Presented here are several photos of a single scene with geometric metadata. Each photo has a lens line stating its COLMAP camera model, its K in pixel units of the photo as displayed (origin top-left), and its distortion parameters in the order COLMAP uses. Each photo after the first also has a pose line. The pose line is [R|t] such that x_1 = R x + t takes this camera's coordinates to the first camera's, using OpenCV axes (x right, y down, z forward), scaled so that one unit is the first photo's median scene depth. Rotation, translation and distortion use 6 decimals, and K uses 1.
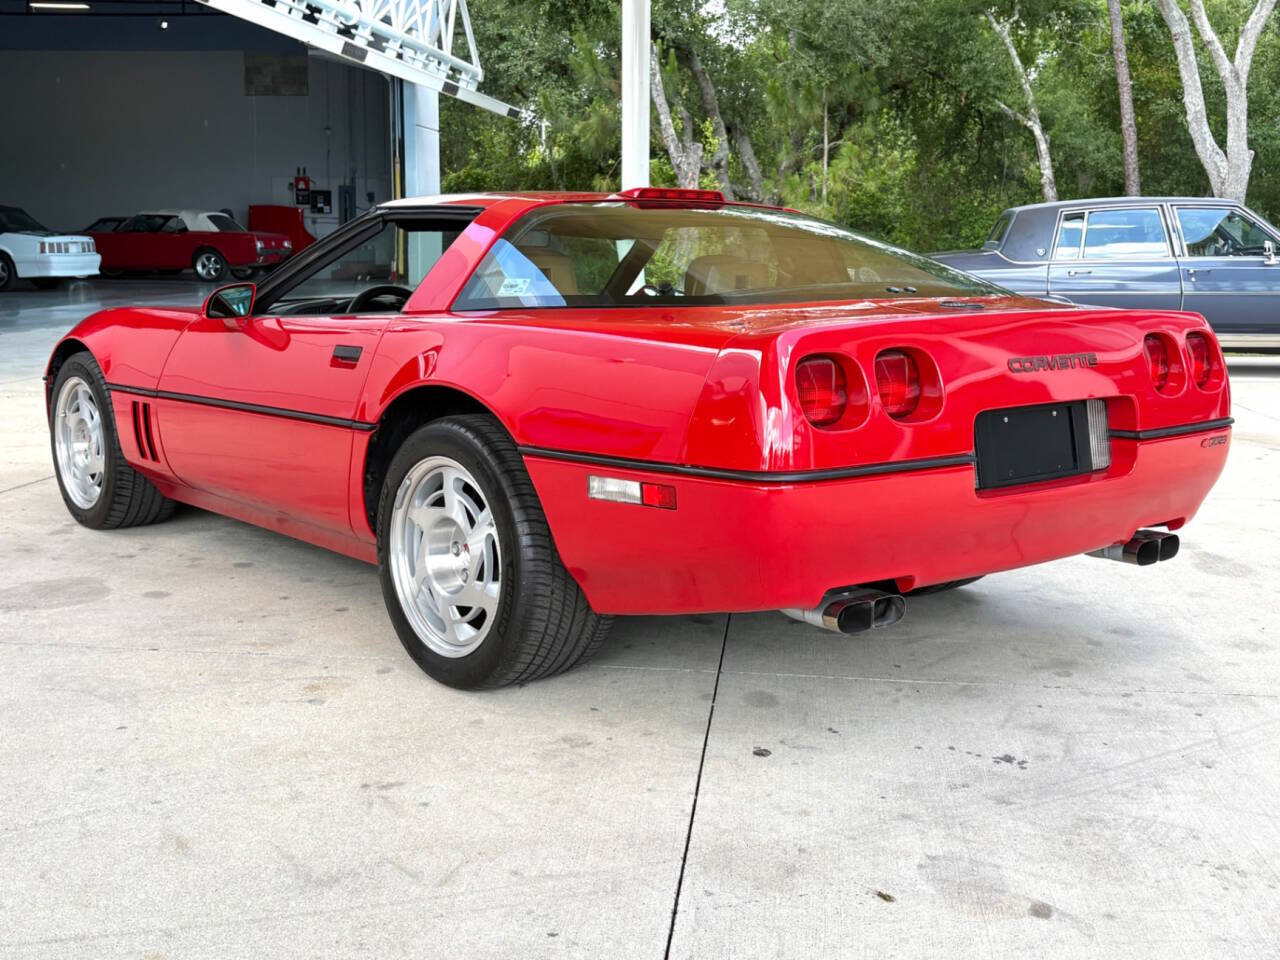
lens RADIAL K [[1489.1, 0, 633.4], [0, 1489.1, 460.8], [0, 0, 1]] dist [0.118580, -0.392850]
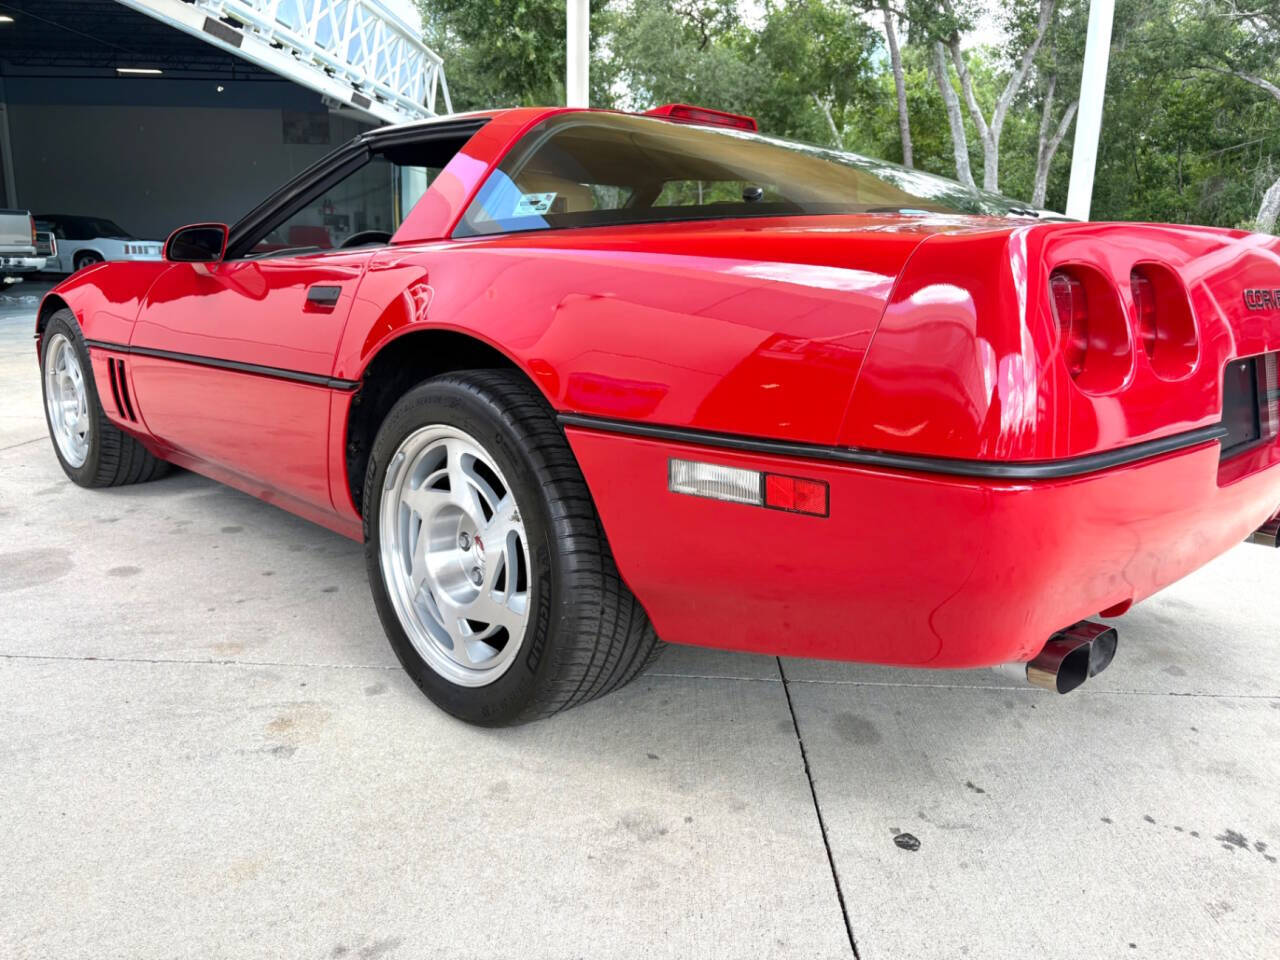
lens RADIAL K [[1004.9, 0, 640.0], [0, 1004.9, 480.0], [0, 0, 1]] dist [0.021022, -0.000051]
pose [[0.997098, -0.007714, 0.075737, -0.054168], [0.002237, 0.997392, 0.072135, -0.009191], [-0.076096, -0.071756, 0.994515, 0.381485]]
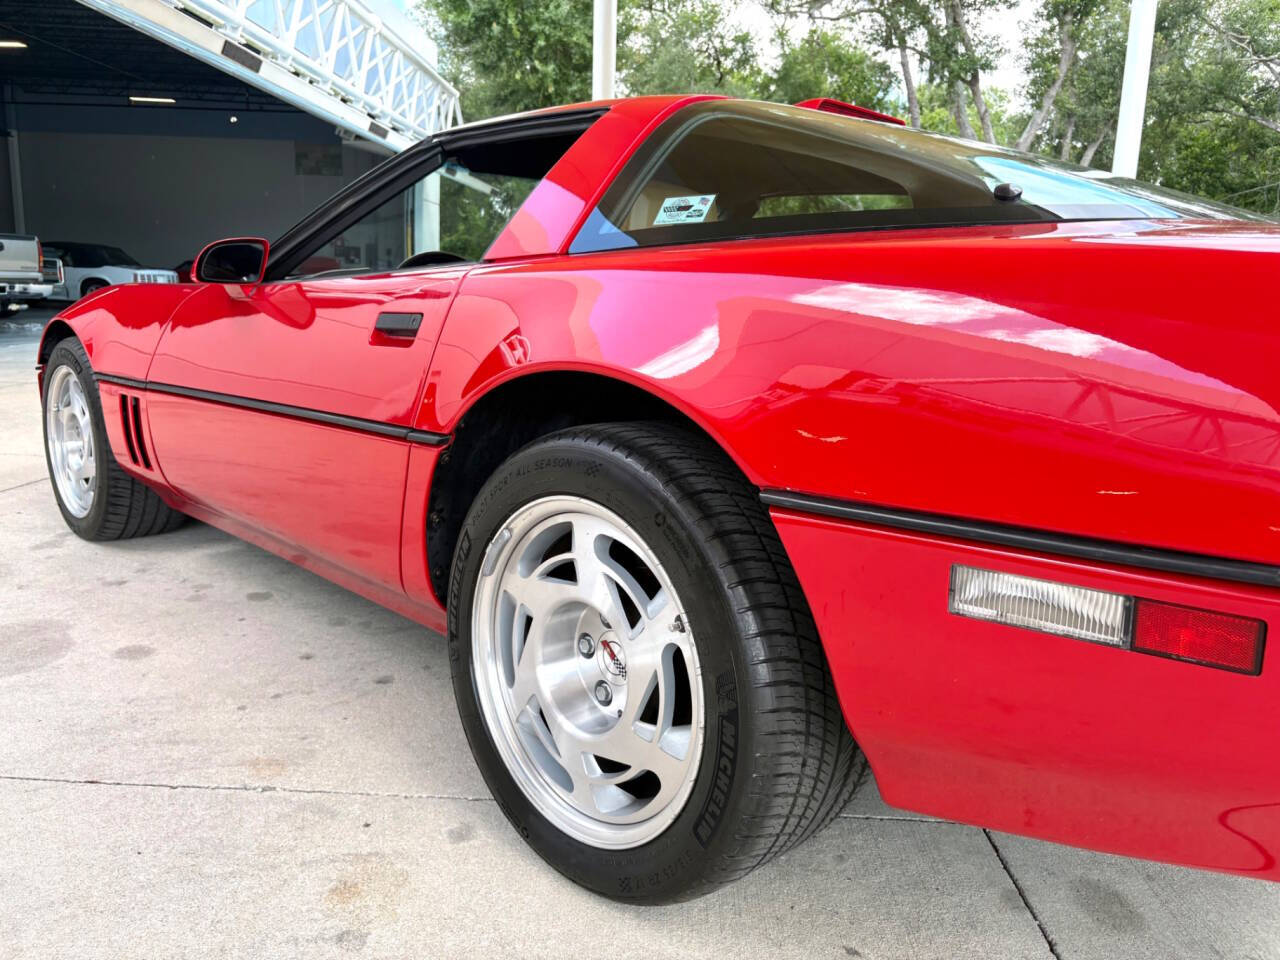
lens RADIAL K [[1014.0, 0, 649.9], [0, 1014.0, 486.5], [0, 0, 1]] dist [0.016470, 0.007537]
pose [[0.996855, 0.006744, 0.078958, -0.102787], [-0.010144, 0.999035, 0.042744, -0.018574], [-0.078594, -0.043411, 0.995961, 0.484144]]
